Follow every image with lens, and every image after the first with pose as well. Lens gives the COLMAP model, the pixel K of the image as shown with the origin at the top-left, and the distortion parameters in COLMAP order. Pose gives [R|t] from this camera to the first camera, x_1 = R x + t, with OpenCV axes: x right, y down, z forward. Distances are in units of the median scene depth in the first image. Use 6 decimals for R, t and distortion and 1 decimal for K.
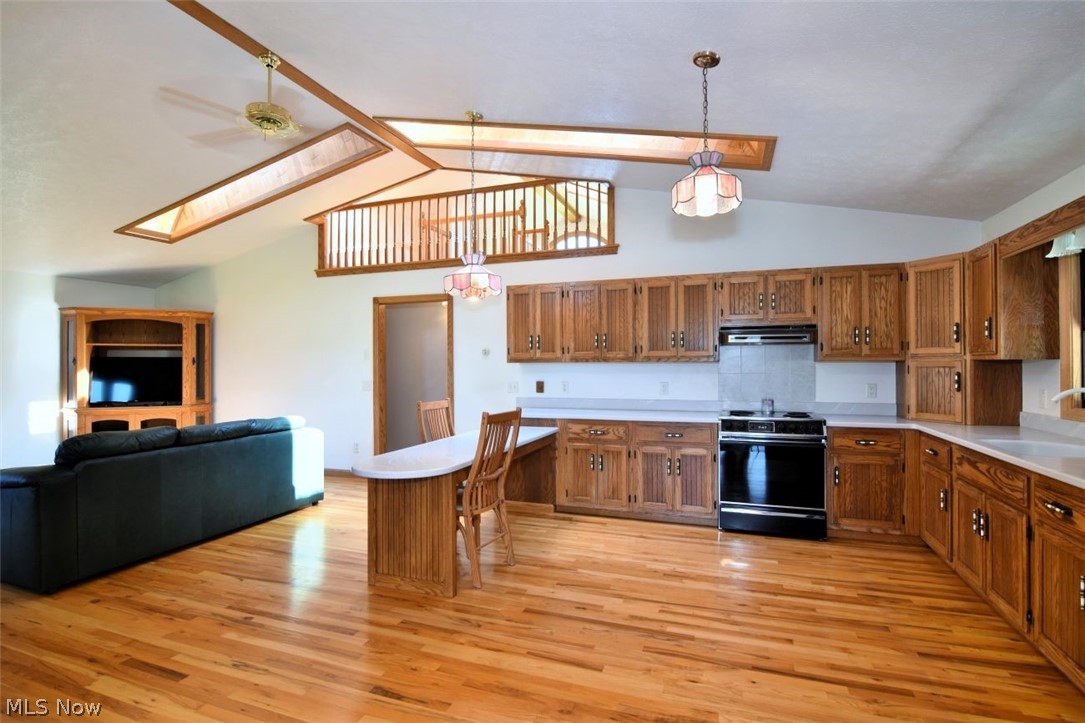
lens RADIAL K [[531.8, 0, 544.1], [0, 531.8, 359.0], [0, 0, 1]] dist [-0.001177, -0.011825]
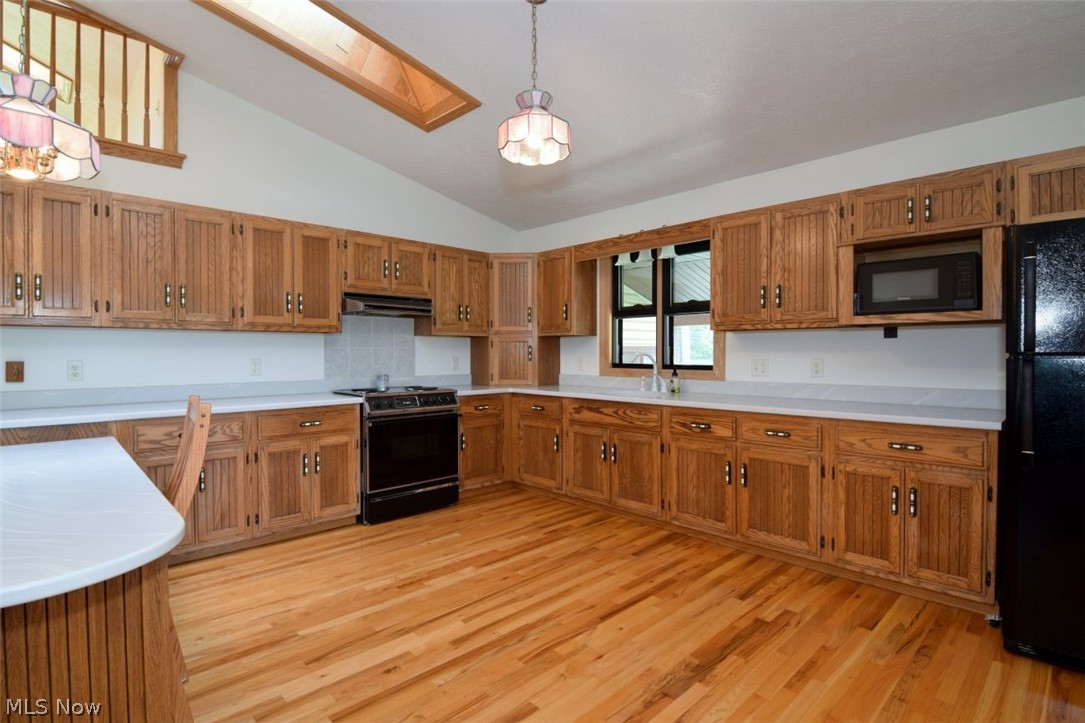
lens RADIAL K [[531.8, 0, 544.1], [0, 531.8, 359.0], [0, 0, 1]] dist [-0.001177, -0.011825]
pose [[0.442547, -0.008043, 0.896709, -0.338891], [-0.009717, 0.999858, 0.013764, 0.037164], [-0.896692, -0.014805, 0.442407, 0.380763]]
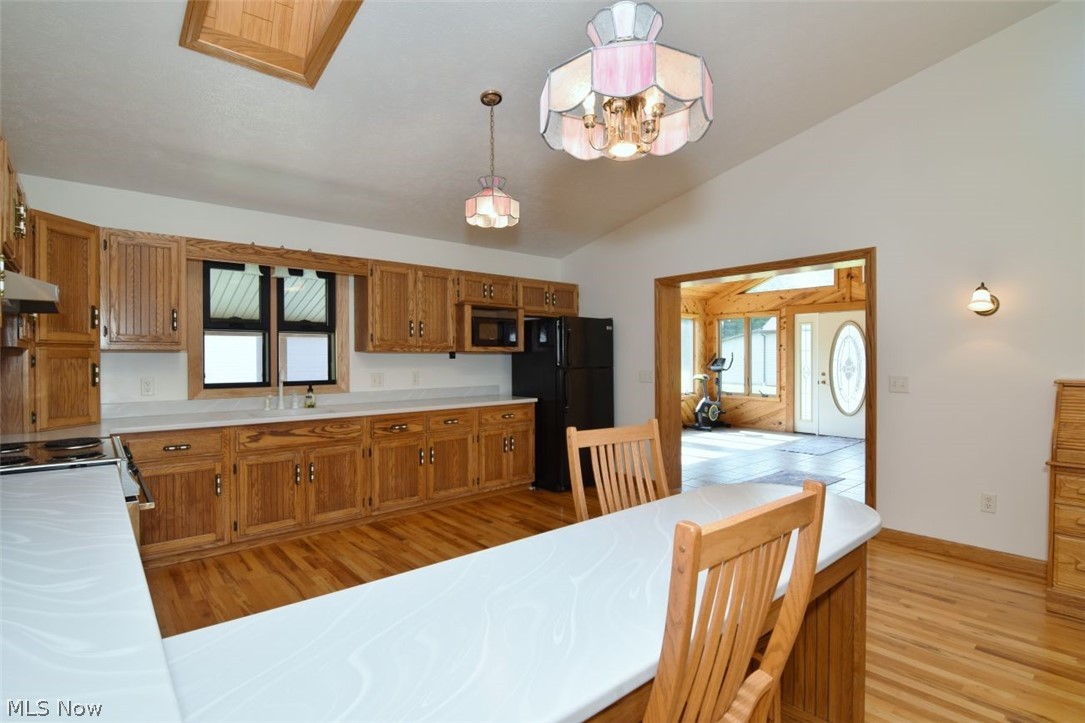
lens RADIAL K [[531.8, 0, 544.1], [0, 531.8, 359.0], [0, 0, 1]] dist [-0.001177, -0.011825]
pose [[-0.870315, 0.006044, 0.492459, -0.258063], [0.002362, 0.999964, -0.008098, 0.024503], [-0.492491, -0.005885, -0.870298, 1.317385]]
